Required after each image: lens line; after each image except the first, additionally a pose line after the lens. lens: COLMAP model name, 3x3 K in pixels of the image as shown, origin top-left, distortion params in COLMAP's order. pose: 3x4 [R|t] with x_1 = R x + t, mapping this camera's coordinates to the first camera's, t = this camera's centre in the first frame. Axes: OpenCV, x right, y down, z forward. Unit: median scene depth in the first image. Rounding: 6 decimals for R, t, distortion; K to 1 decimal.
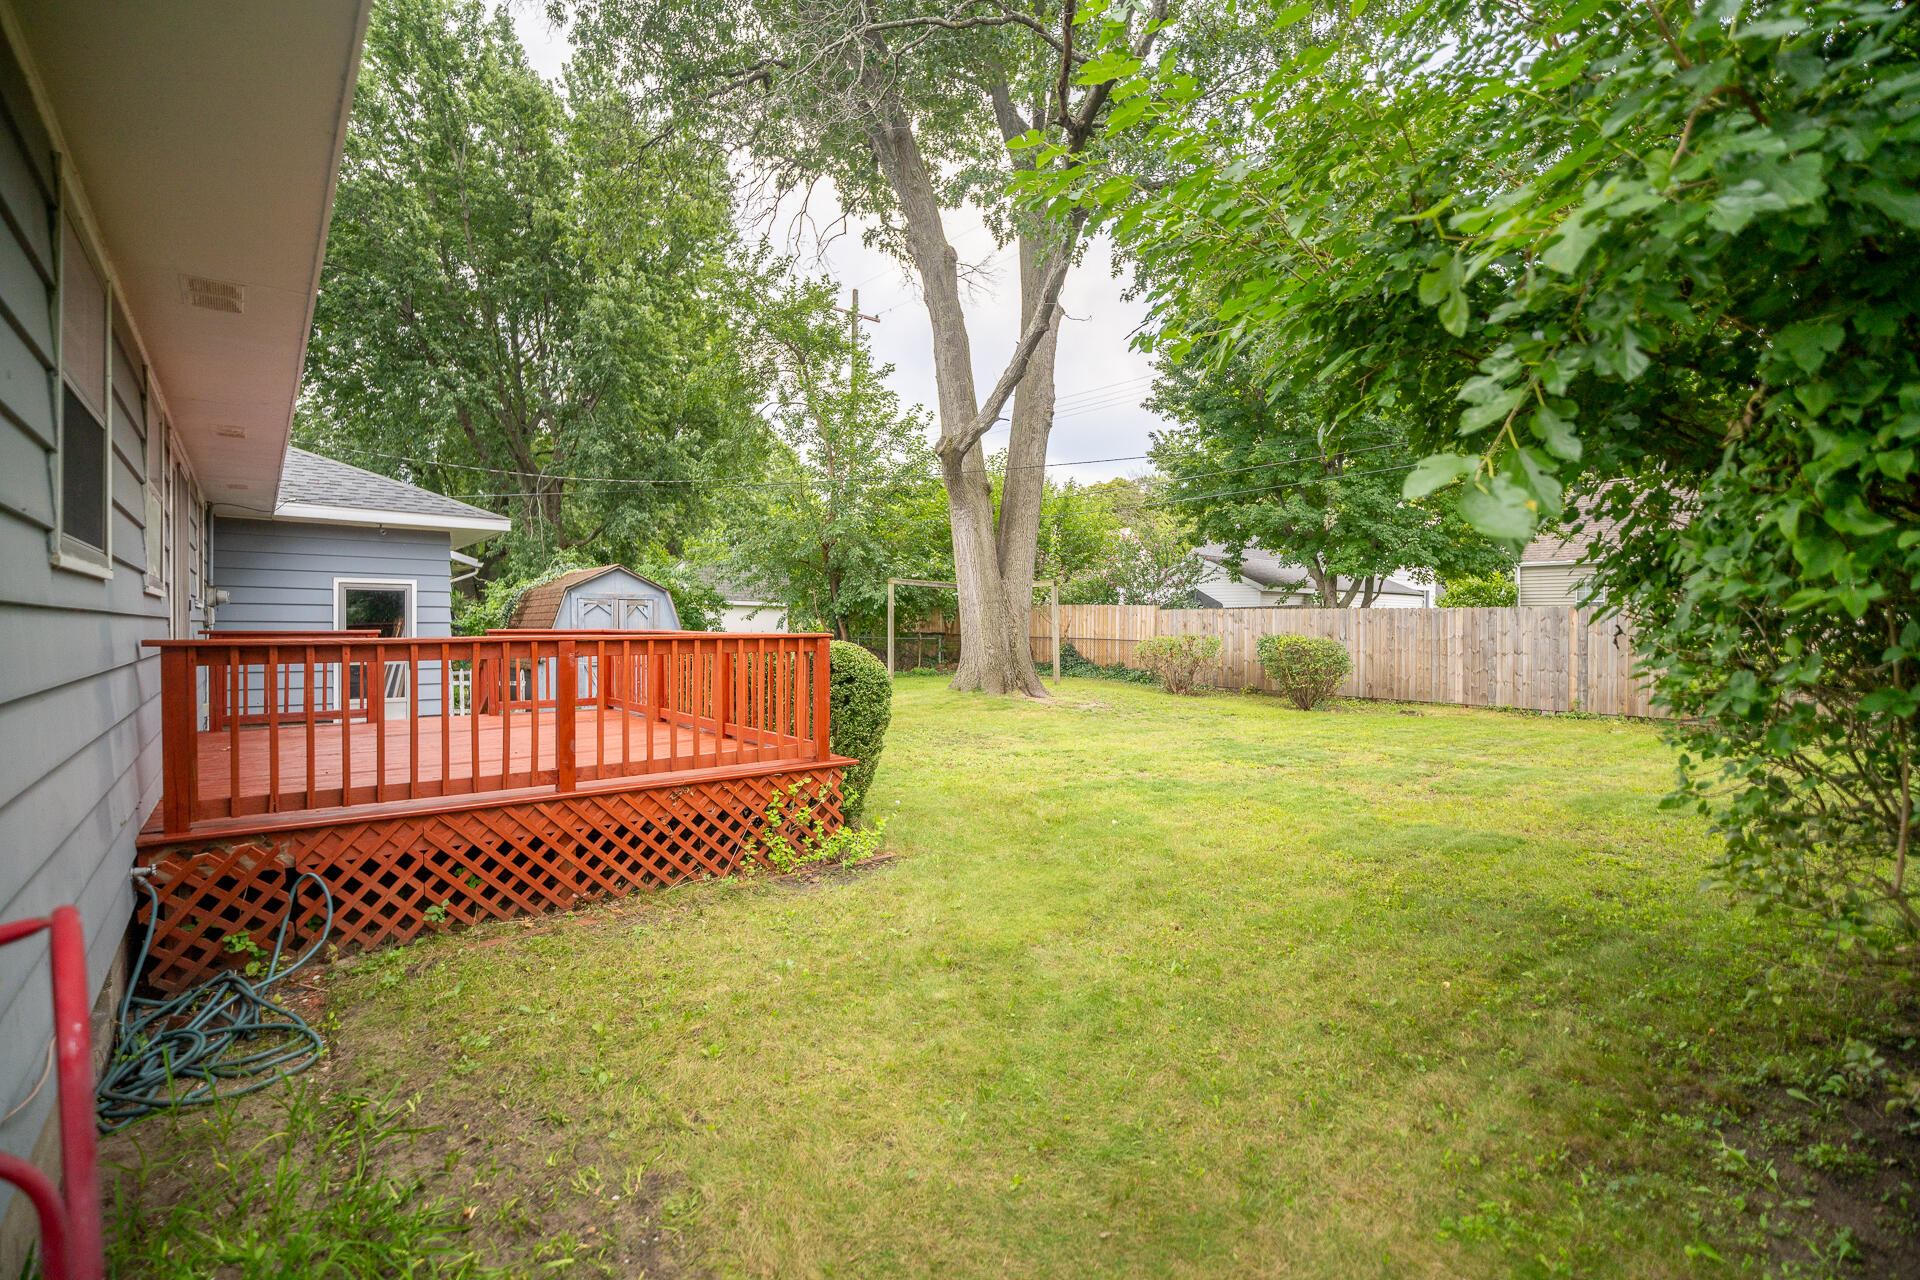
lens RADIAL K [[890.2, 0, 960.0], [0, 890.2, 640.0], [0, 0, 1]] dist [0.000125, -0.000753]
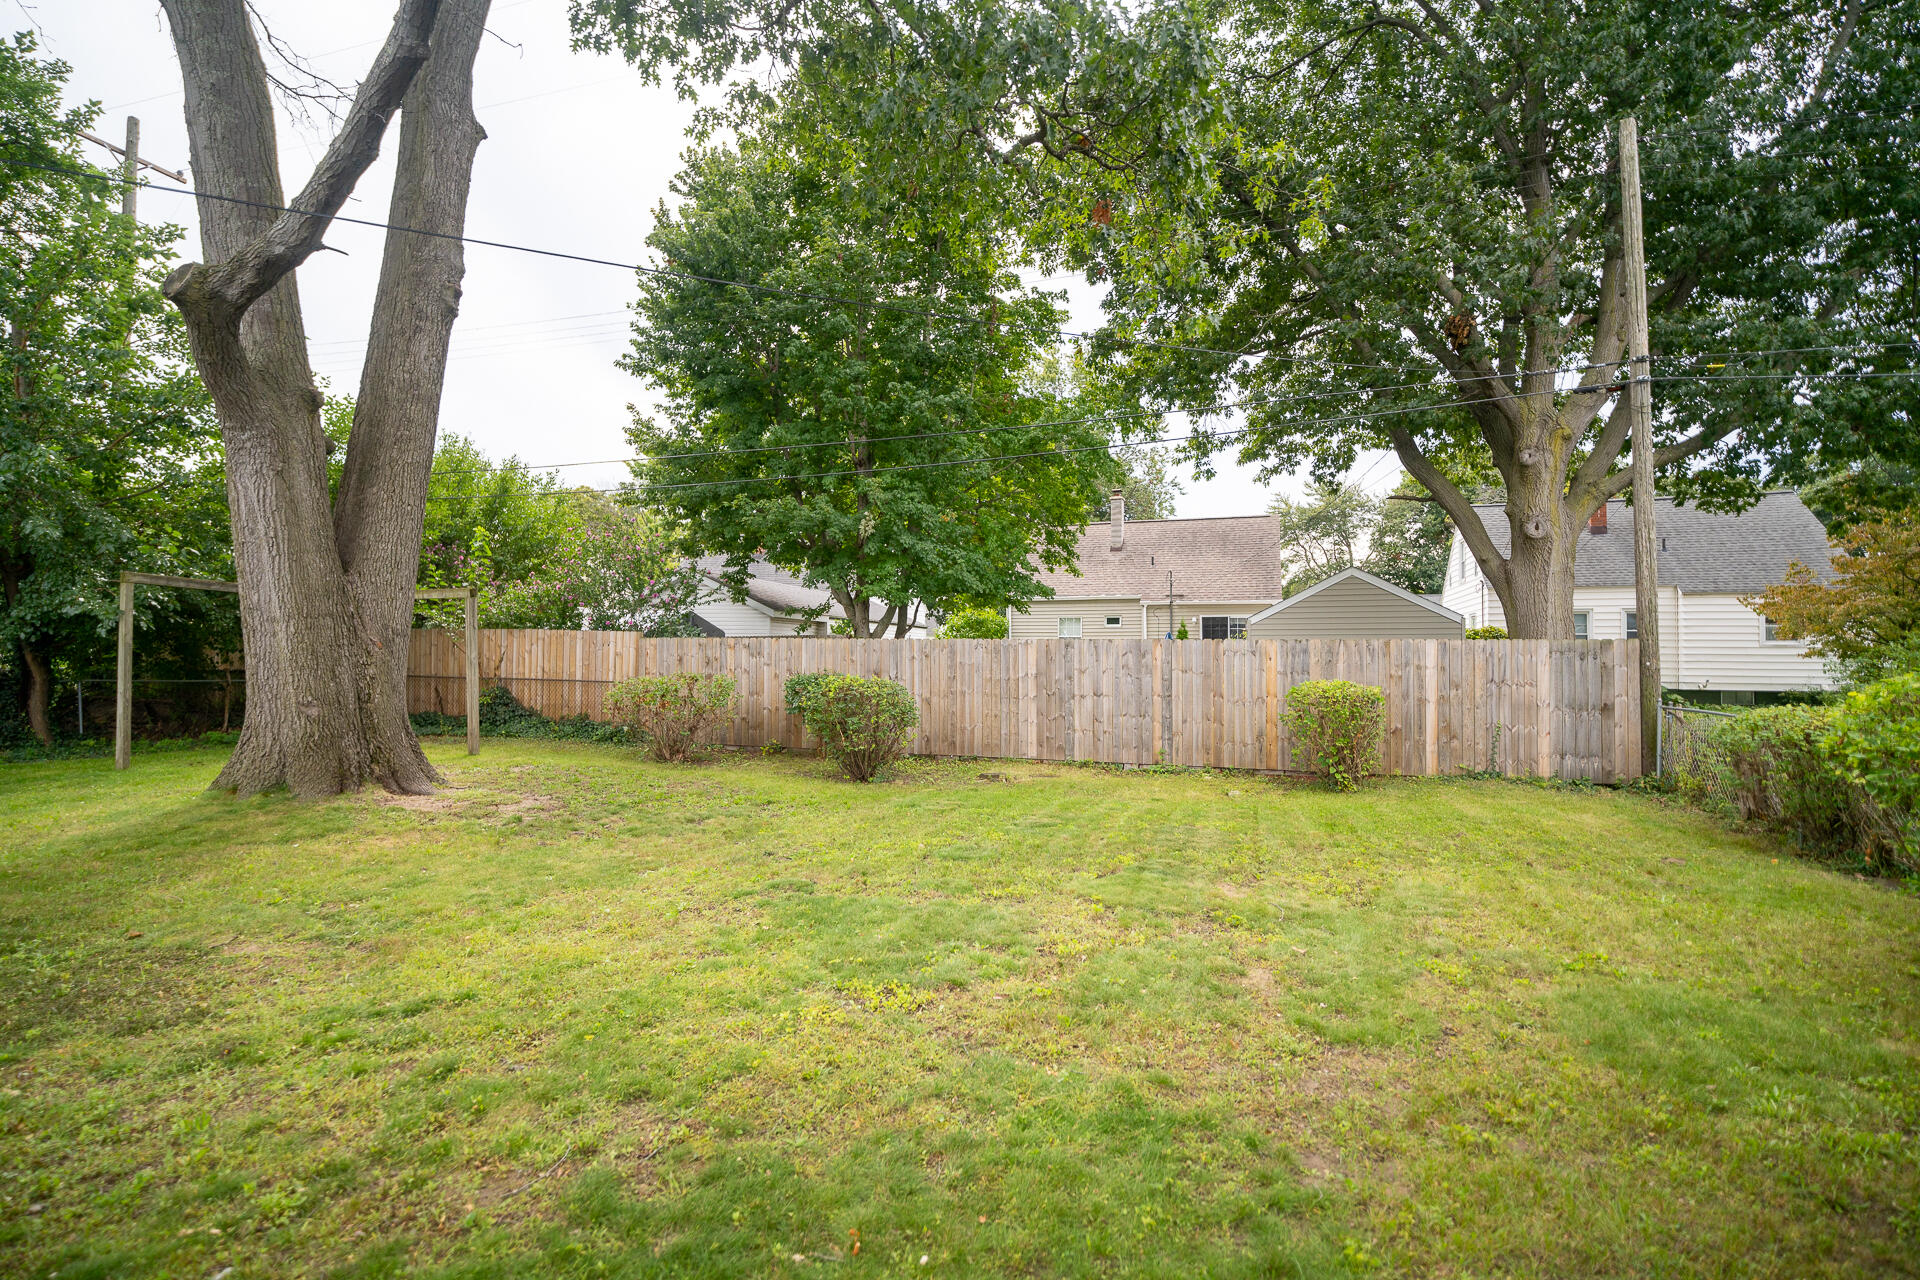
lens RADIAL K [[890.2, 0, 960.0], [0, 890.2, 640.0], [0, 0, 1]] dist [0.000125, -0.000753]
pose [[0.839339, 0.013061, 0.543452, 0.052501], [0.007076, 0.999364, -0.034947, -0.005952], [-0.543562, 0.033178, 0.838713, 0.275150]]
